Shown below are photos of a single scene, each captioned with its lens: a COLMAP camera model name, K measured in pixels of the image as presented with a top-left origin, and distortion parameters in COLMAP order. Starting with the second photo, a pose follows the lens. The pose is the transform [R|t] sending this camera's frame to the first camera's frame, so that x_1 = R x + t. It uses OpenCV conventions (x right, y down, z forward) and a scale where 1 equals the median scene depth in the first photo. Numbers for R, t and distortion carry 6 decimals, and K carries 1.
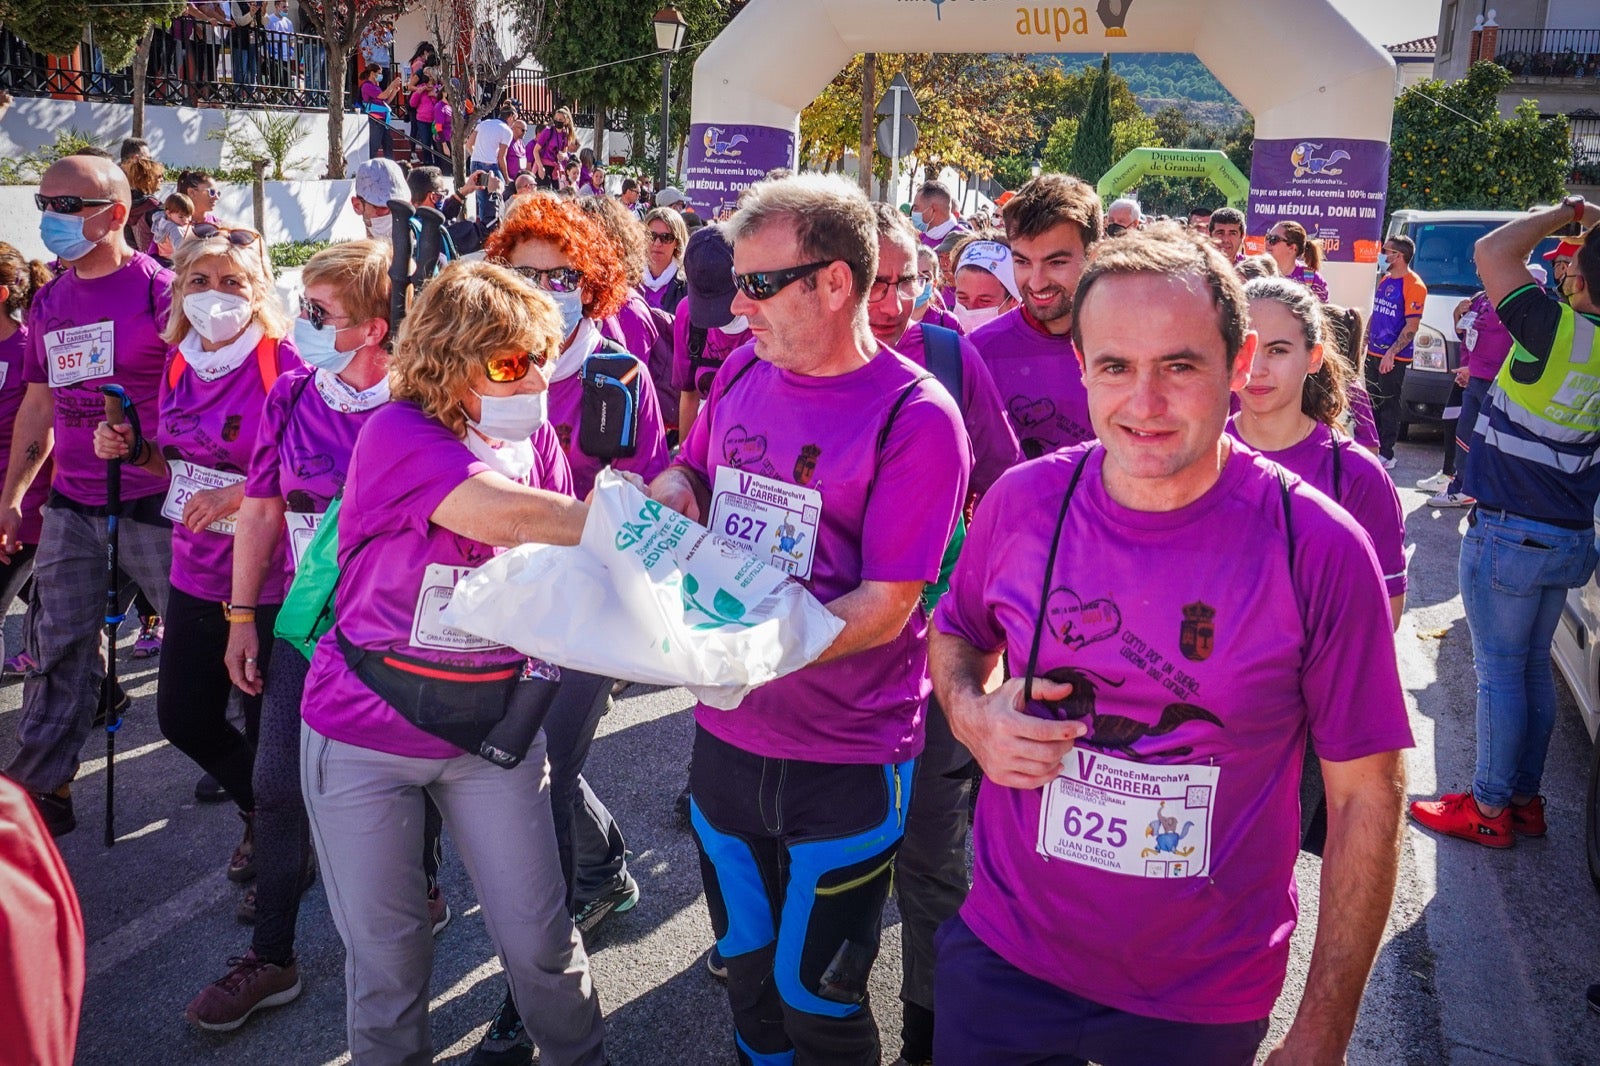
lens RADIAL K [[1399.5, 0, 801.6], [0, 1399.5, 451.8], [0, 0, 1]] dist [-0.005616, 0.002393]
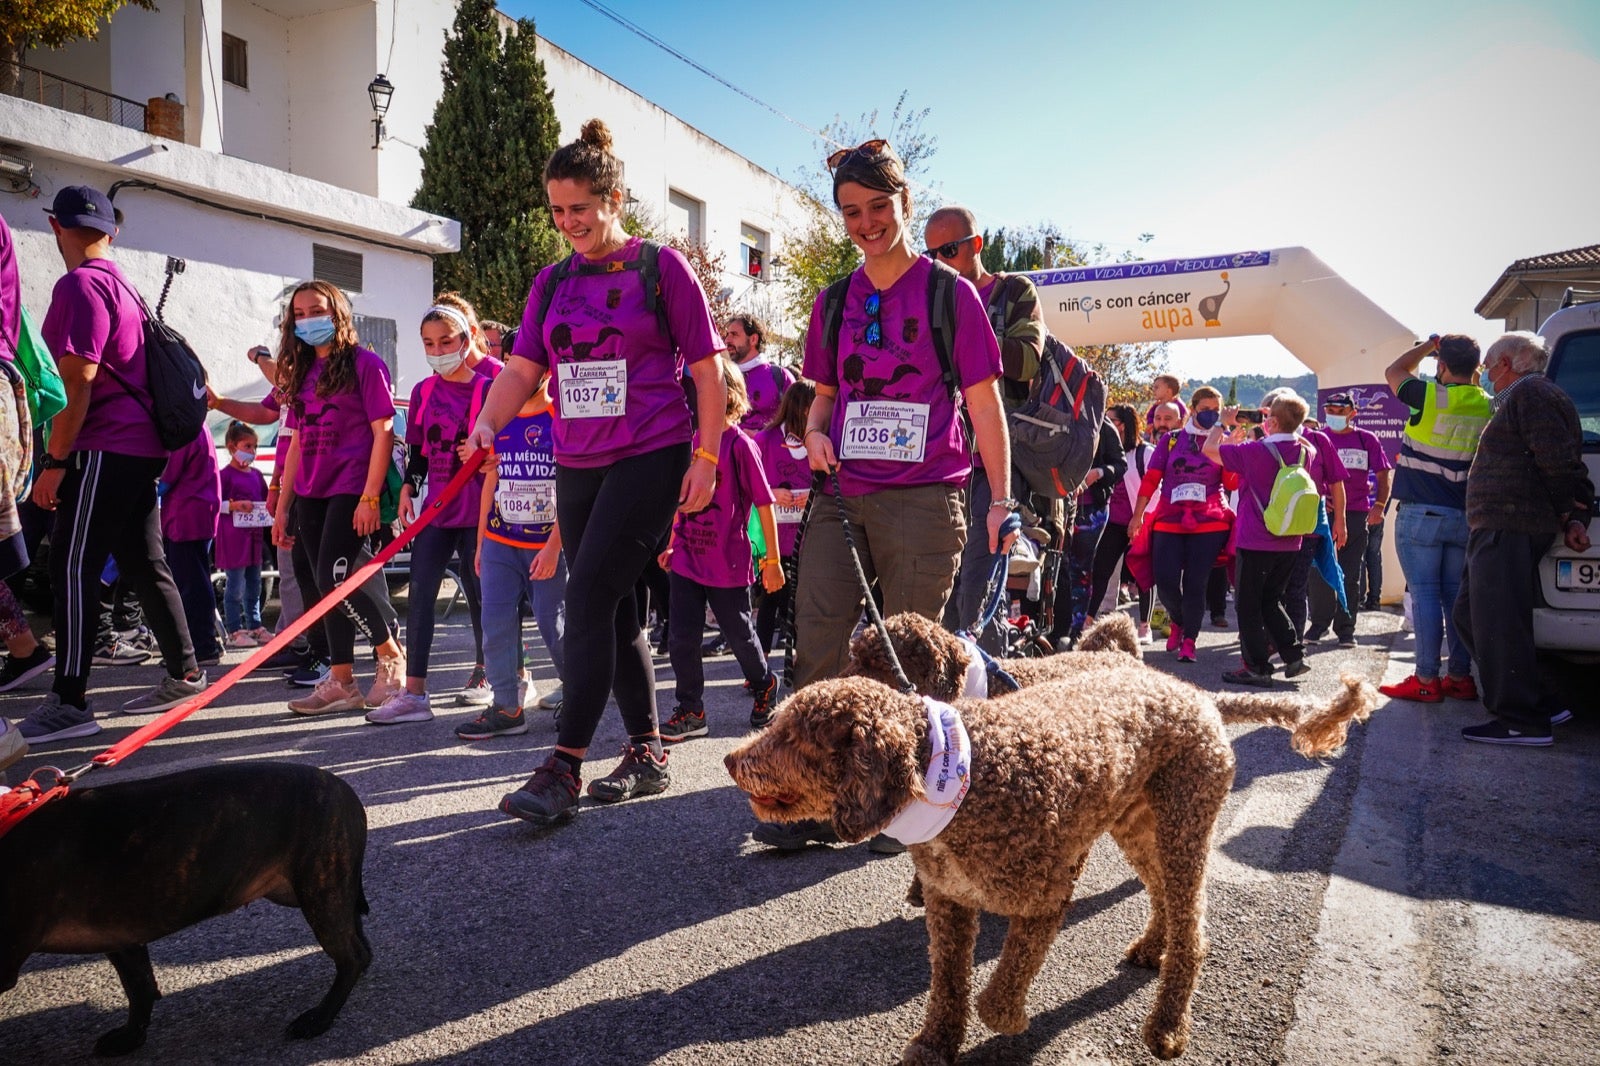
lens RADIAL K [[1103.7, 0, 799.3], [0, 1103.7, 523.5], [0, 0, 1]] dist [-0.002098, -0.001302]
pose [[0.984912, -0.013520, -0.172529, -0.003445], [-0.016703, 0.984862, -0.172532, 0.071666], [0.172250, 0.172810, 0.969777, -0.100885]]
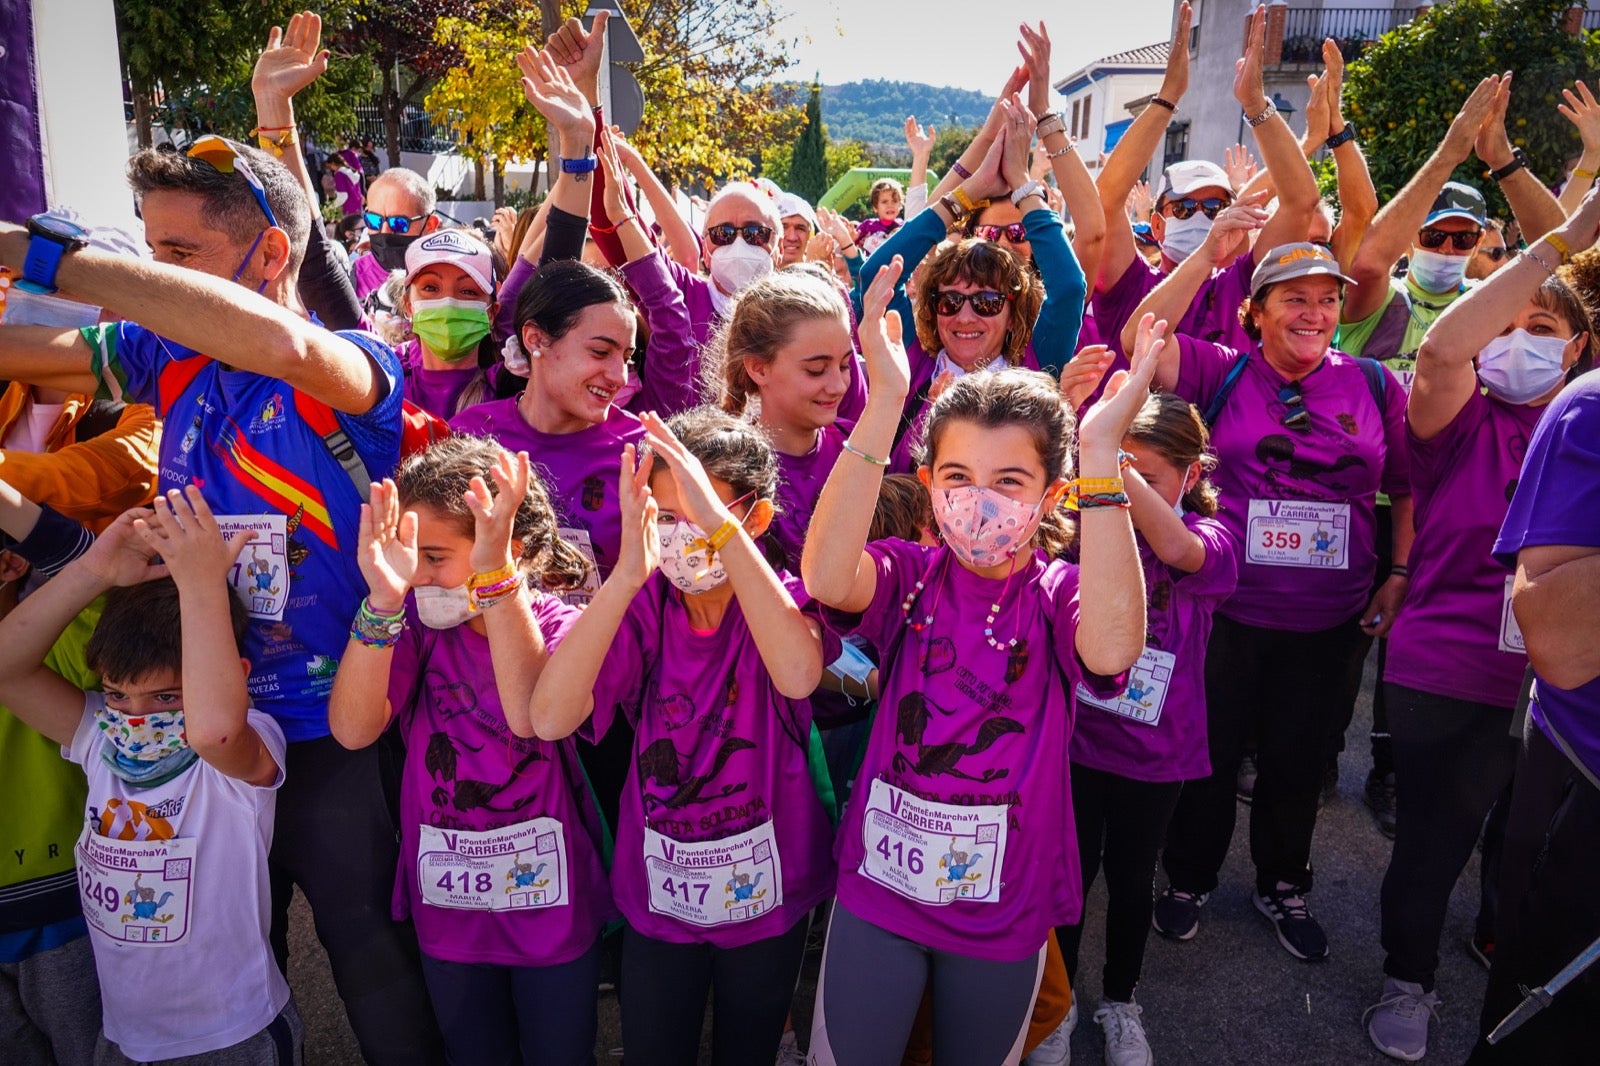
lens RADIAL K [[1103.7, 0, 799.3], [0, 1103.7, 523.5], [0, 0, 1]] dist [-0.002098, -0.001302]
pose [[0.976137, -0.082446, 0.200895, 0.043927], [0.065339, 0.993764, 0.090355, -0.099098], [-0.207092, -0.075073, 0.975437, 0.584043]]
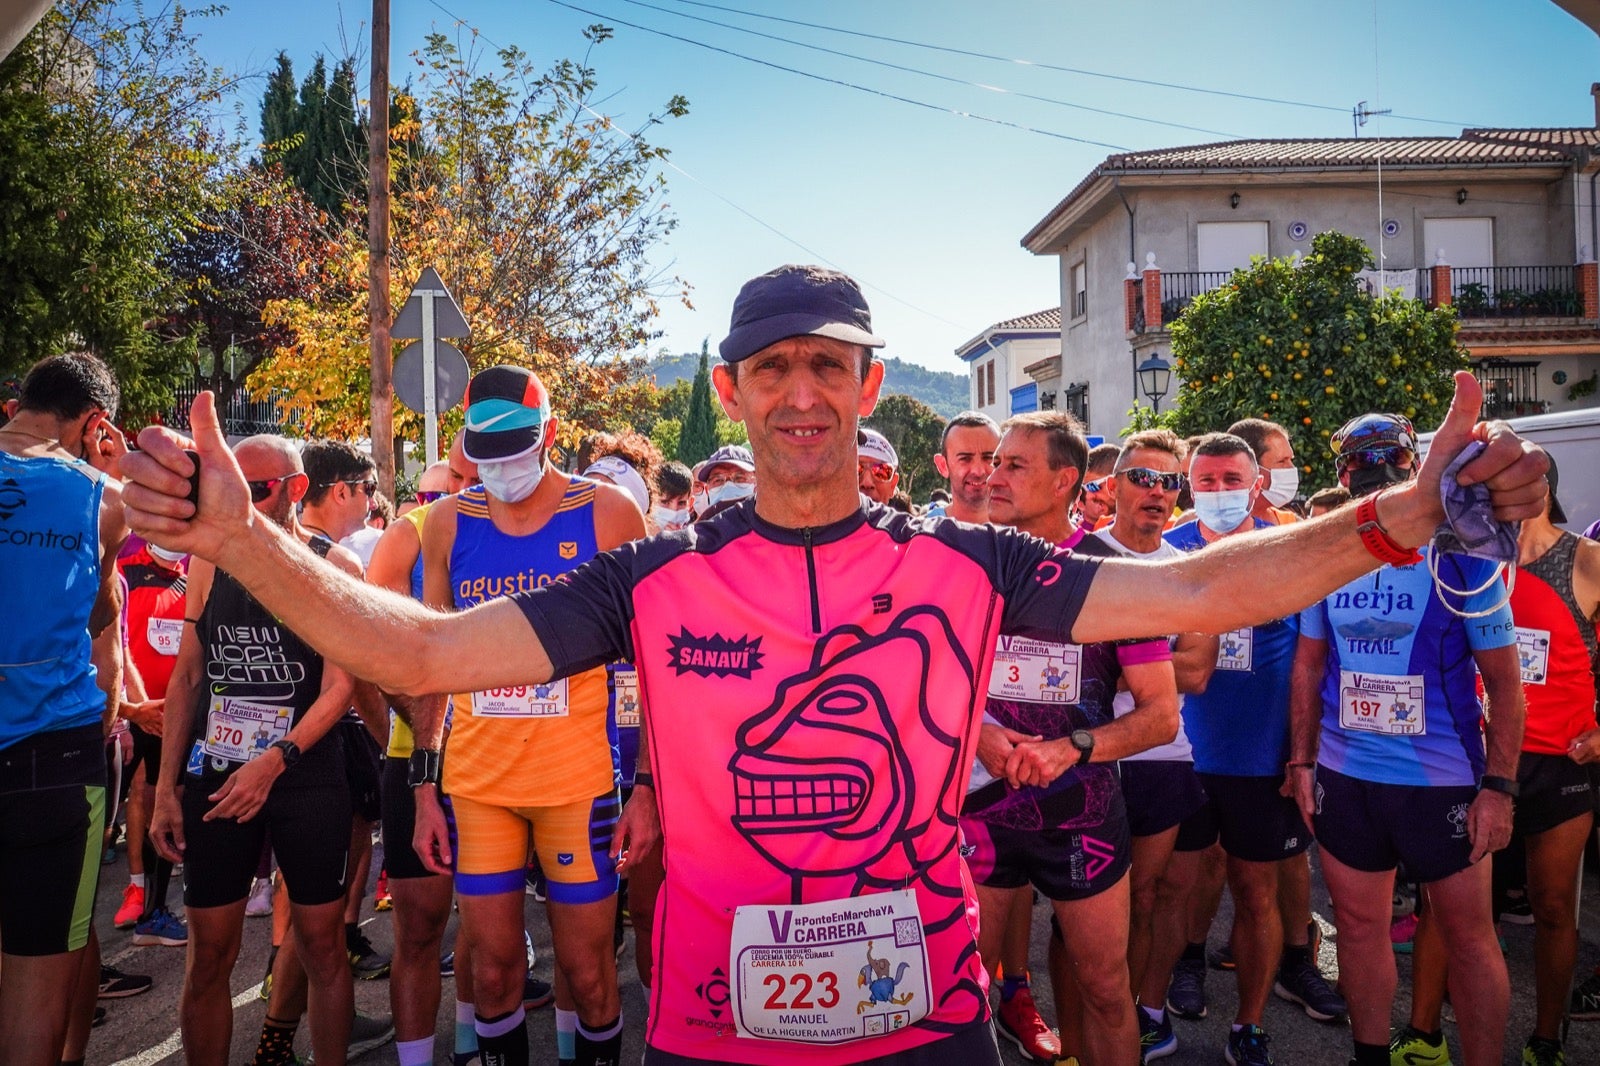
lens RADIAL K [[1302.0, 0, 796.2], [0, 1302.0, 461.7], [0, 0, 1]] dist [-0.002894, 0.005313]
pose [[0.957329, -0.048052, 0.284978, 0.063465], [0.108246, 0.973918, -0.199414, -0.078655], [-0.267963, 0.221753, 0.937561, 0.524307]]
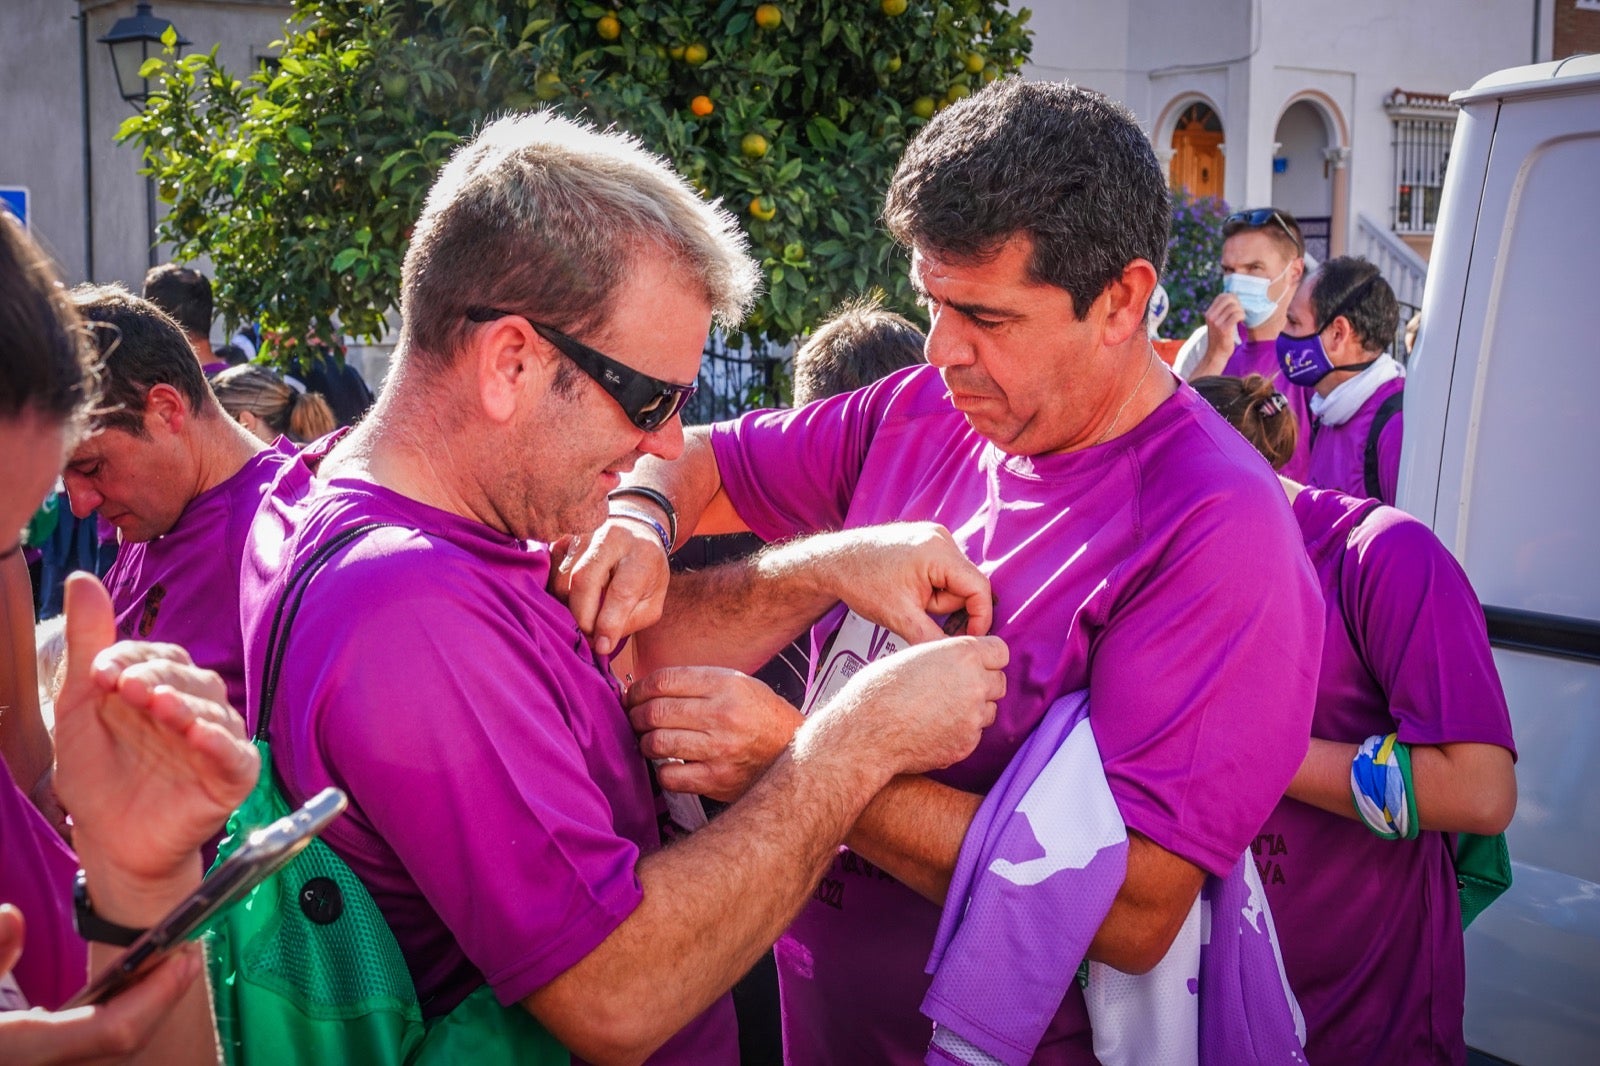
lens RADIAL K [[2196.9, 0, 800.1], [0, 2196.9, 532.7], [0, 0, 1]] dist [-0.000081, 0.006228]
pose [[0.643856, -0.112281, 0.756864, 0.202421], [0.174846, 0.984592, -0.002675, -0.121461], [-0.744901, 0.134057, 0.653568, 0.788670]]
